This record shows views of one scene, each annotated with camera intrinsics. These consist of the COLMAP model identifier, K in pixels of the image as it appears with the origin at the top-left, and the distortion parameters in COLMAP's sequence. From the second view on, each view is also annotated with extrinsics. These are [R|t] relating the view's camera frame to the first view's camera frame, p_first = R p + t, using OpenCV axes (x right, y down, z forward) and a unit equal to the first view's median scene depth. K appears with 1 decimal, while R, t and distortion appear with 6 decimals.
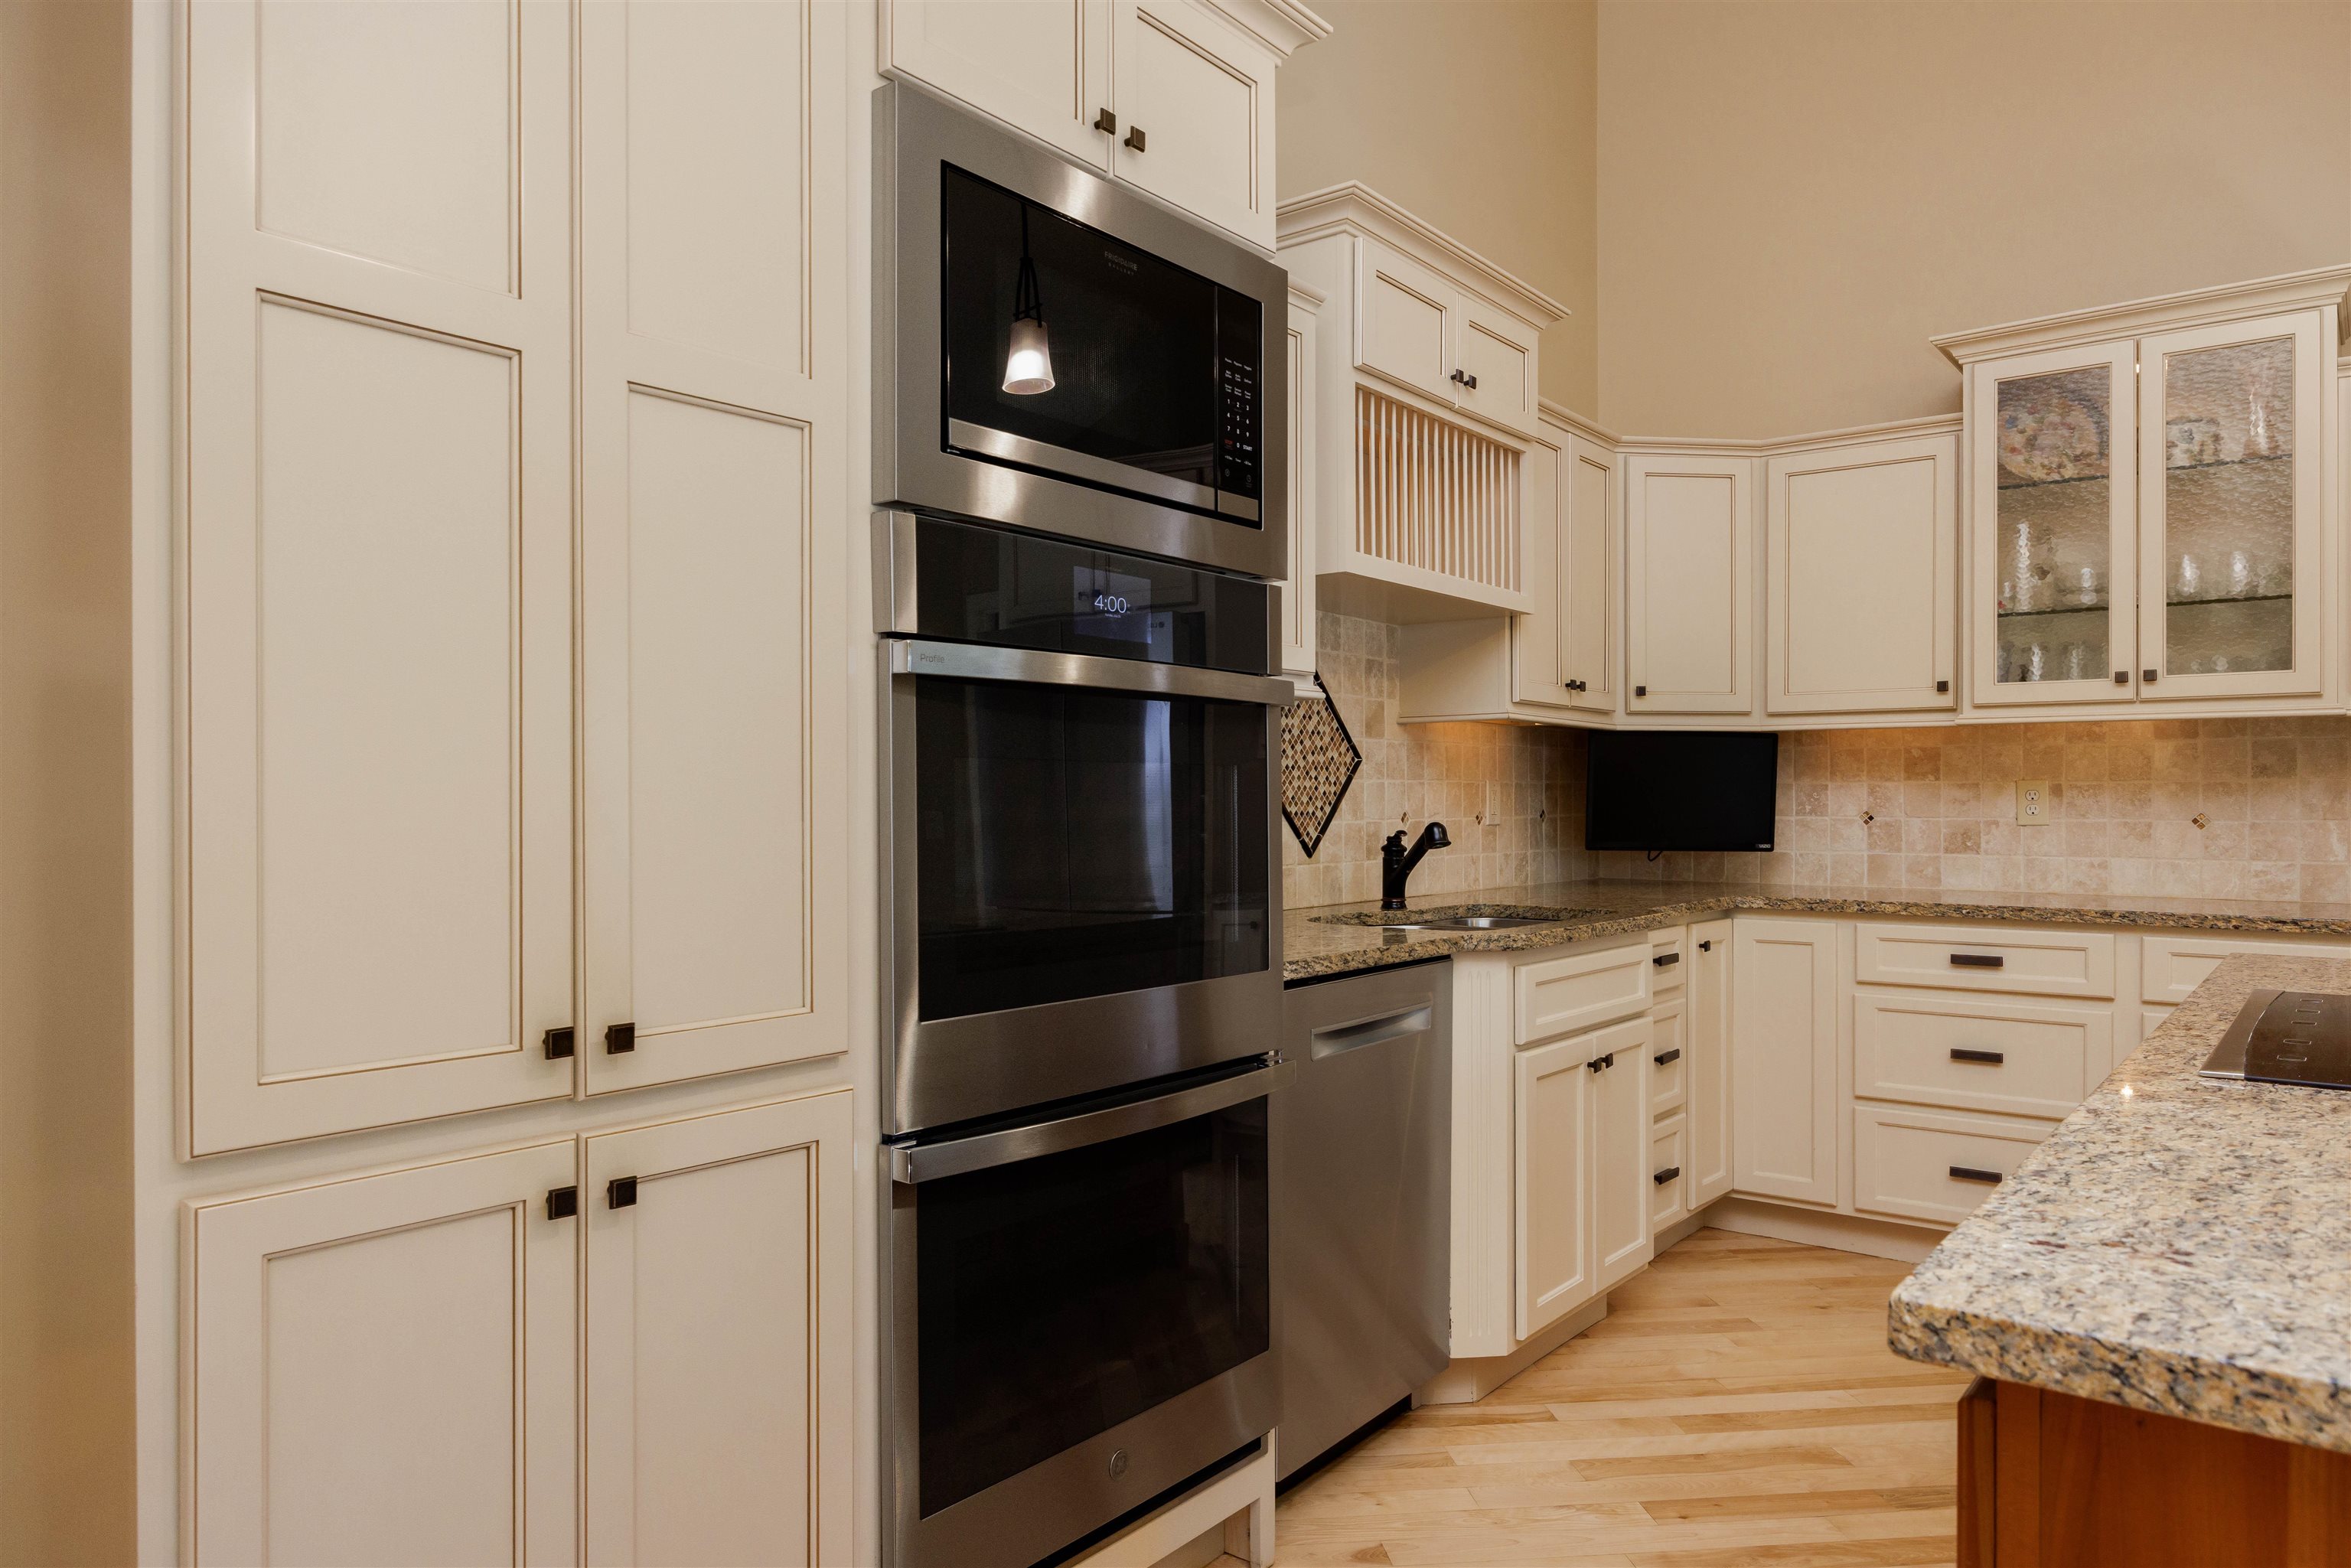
lens RADIAL K [[1515.5, 0, 1178.3], [0, 1515.5, 796.9], [0, 0, 1]] dist [0.002228, -0.001258]
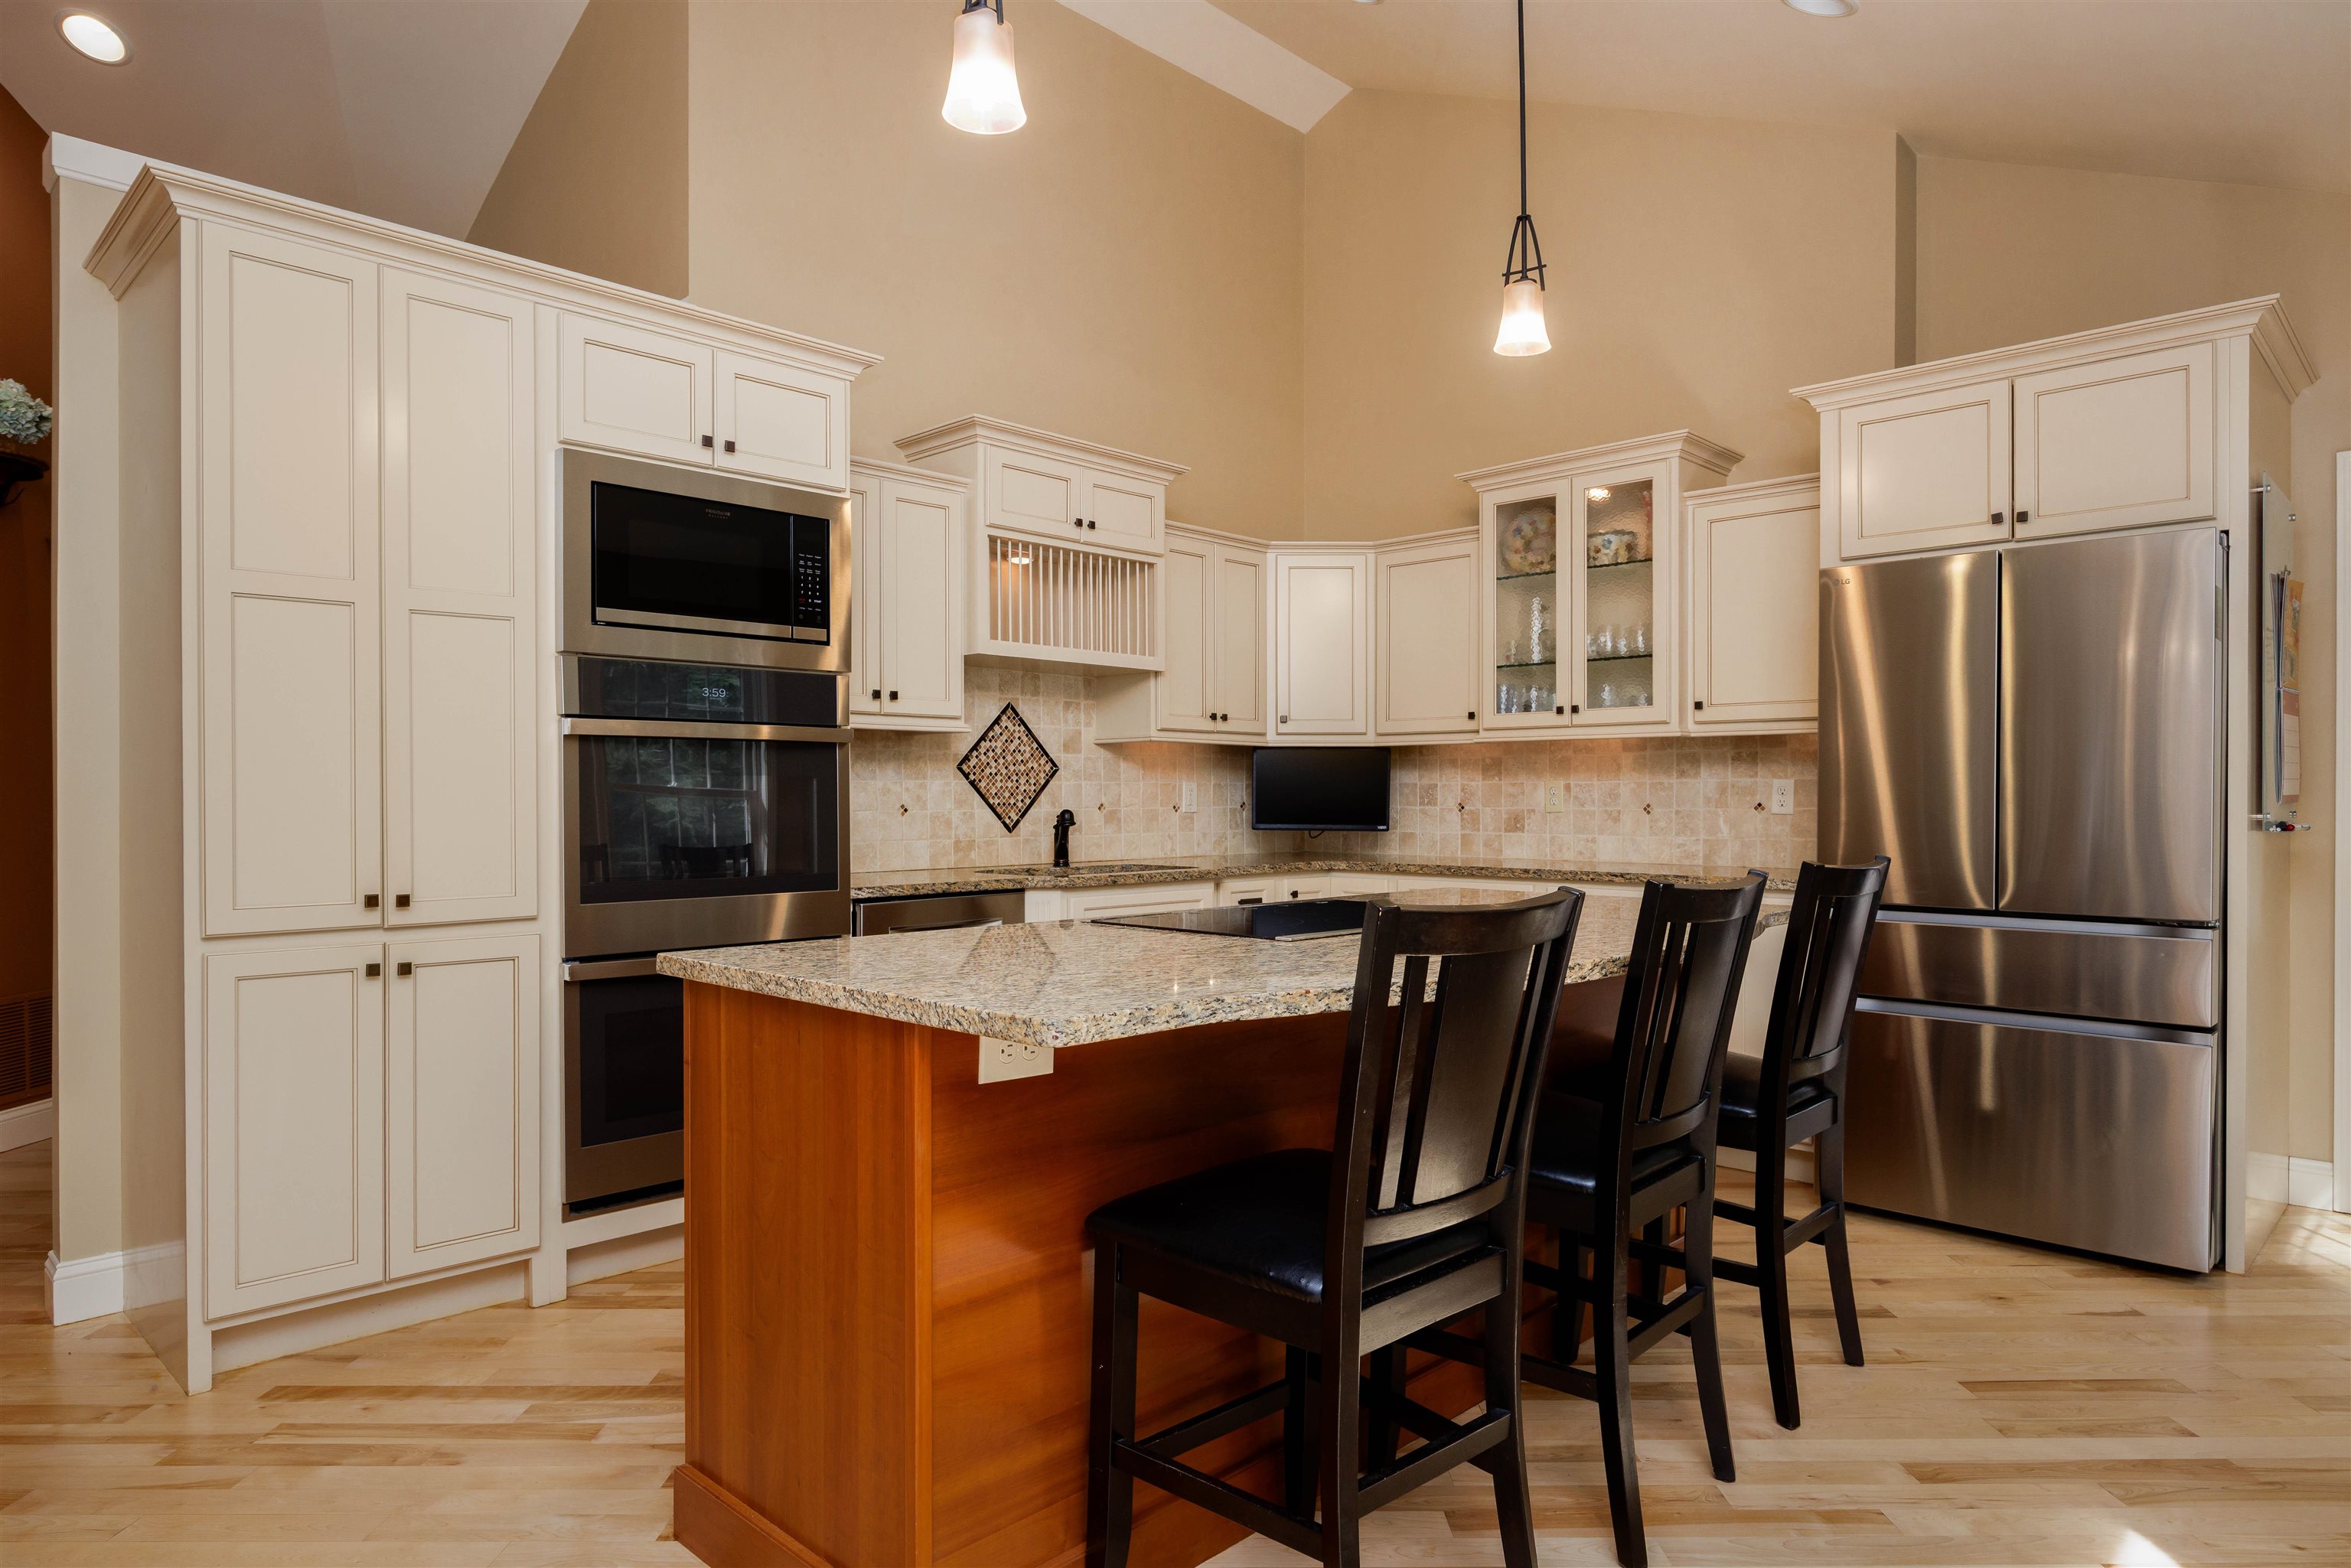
lens RADIAL K [[1403.4, 0, 1174.1], [0, 1403.4, 784.2], [0, 0, 1]] dist [0.001960, 0.000819]
pose [[0.992585, -0.003039, -0.121511, 0.417962], [0.002218, 0.999974, -0.006889, 0.000975], [0.121529, 0.006568, 0.992566, -0.382806]]
